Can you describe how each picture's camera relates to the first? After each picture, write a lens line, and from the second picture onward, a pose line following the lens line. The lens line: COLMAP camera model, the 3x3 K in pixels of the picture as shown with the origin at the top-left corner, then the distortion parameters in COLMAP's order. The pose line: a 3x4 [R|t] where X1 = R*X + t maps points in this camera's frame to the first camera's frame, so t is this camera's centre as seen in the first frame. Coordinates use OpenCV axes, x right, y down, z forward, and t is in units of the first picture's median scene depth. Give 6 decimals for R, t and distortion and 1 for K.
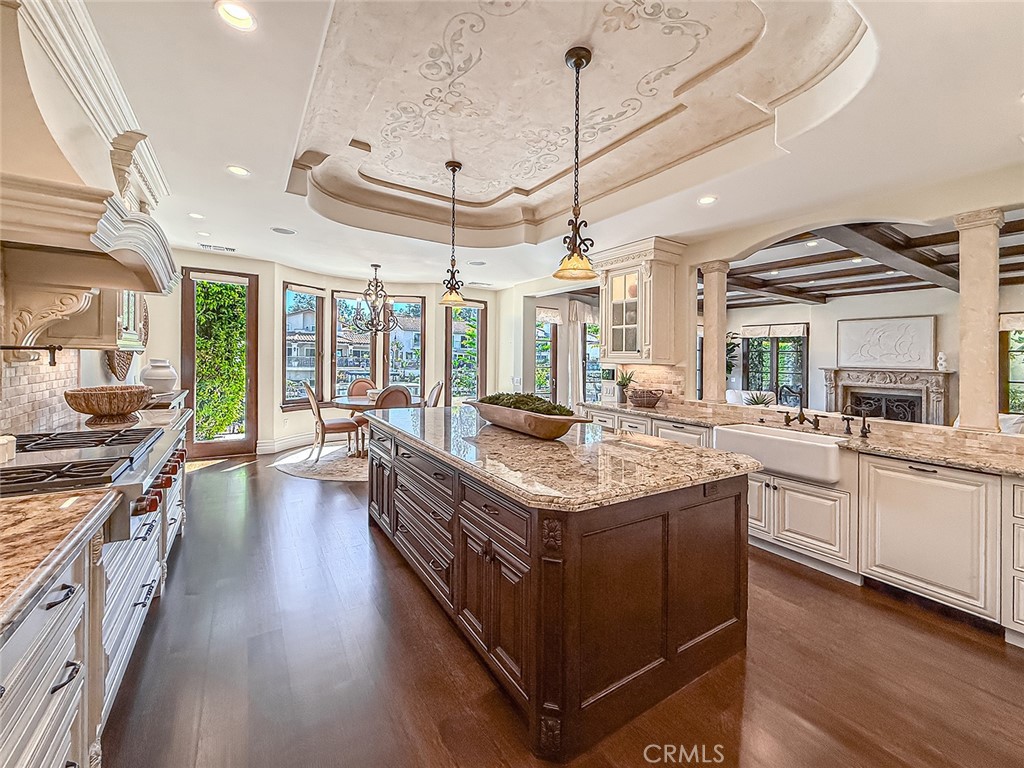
lens RADIAL K [[419.9, 0, 513.4], [0, 419.9, 367.8], [0, 0, 1]] dist [0.000161, -0.000149]
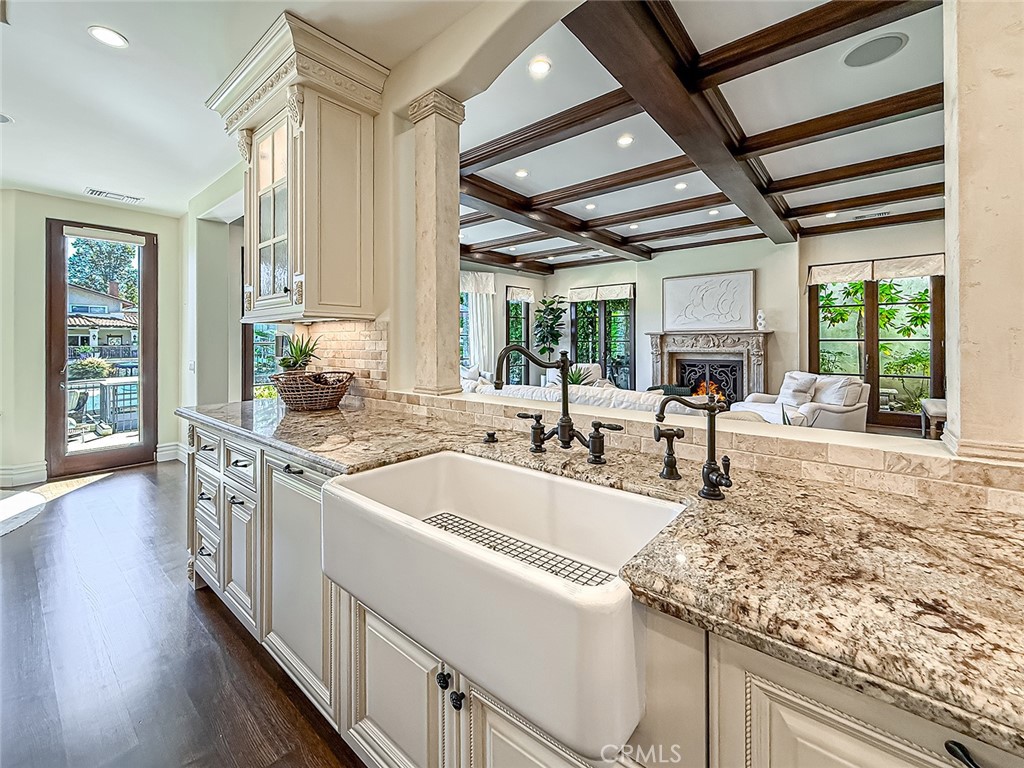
lens RADIAL K [[419.9, 0, 513.4], [0, 419.9, 367.8], [0, 0, 1]] dist [0.000161, -0.000149]
pose [[0.952569, -0.052576, 0.299748, 0.227418], [0.038809, 0.997908, 0.051705, 0.017900], [-0.301839, -0.037620, 0.952616, 0.281917]]
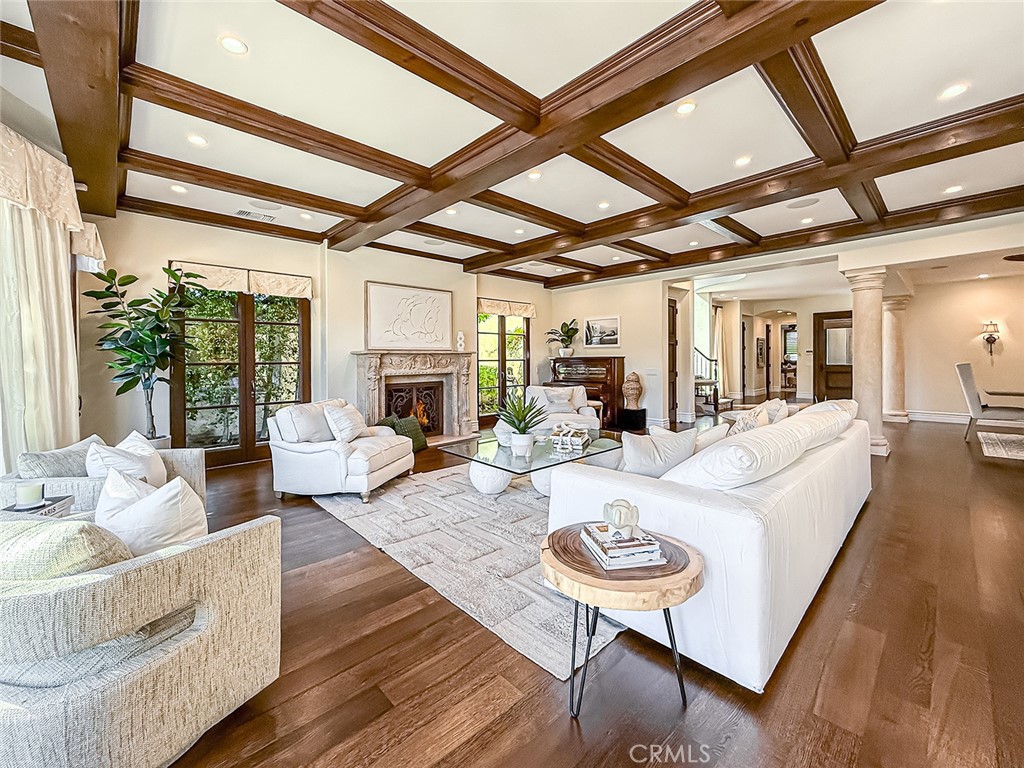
lens RADIAL K [[419.9, 0, 513.4], [0, 419.9, 367.8], [0, 0, 1]] dist [0.000161, -0.000149]
pose [[-0.192843, -0.055942, 0.979634, 0.068245], [0.016298, 0.998053, 0.060202, -0.010540], [-0.981094, 0.027576, -0.191556, 0.990839]]
